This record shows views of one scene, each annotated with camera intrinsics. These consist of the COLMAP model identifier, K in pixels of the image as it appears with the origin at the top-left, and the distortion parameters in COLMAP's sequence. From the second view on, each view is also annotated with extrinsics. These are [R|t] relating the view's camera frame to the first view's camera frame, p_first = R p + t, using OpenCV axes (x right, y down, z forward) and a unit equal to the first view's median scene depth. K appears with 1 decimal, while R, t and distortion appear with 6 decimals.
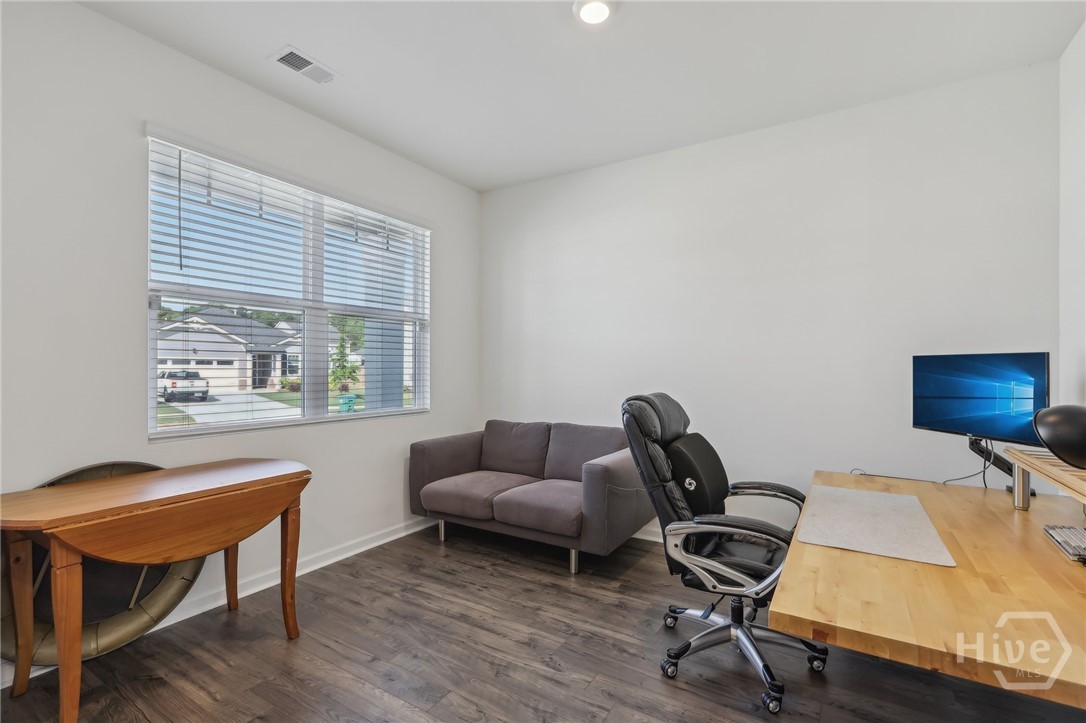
lens RADIAL K [[494.0, 0, 548.8], [0, 494.0, 363.8], [0, 0, 1]] dist [0.016974, -0.001012]
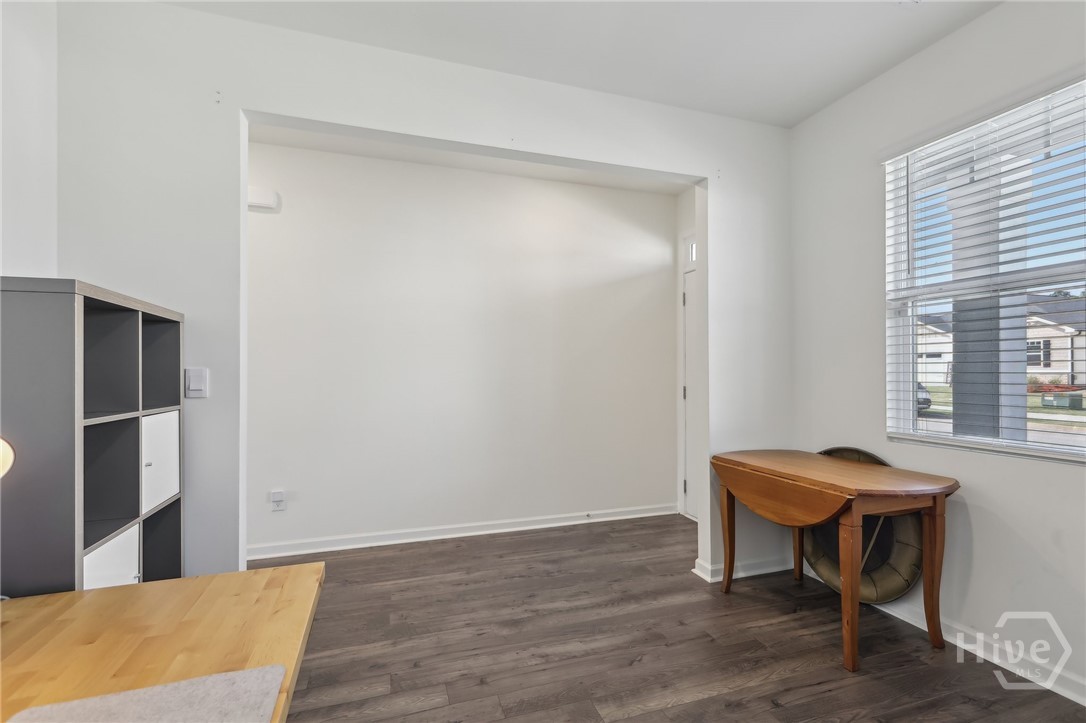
lens RADIAL K [[494.0, 0, 547.1], [0, 494.0, 370.0], [0, 0, 1]] dist [0.016974, -0.001012]
pose [[-0.634343, 0.000619, -0.773051, 0.524072], [0.013258, 0.999861, -0.010078, 0.004563], [0.772938, -0.016642, -0.634263, 1.116758]]
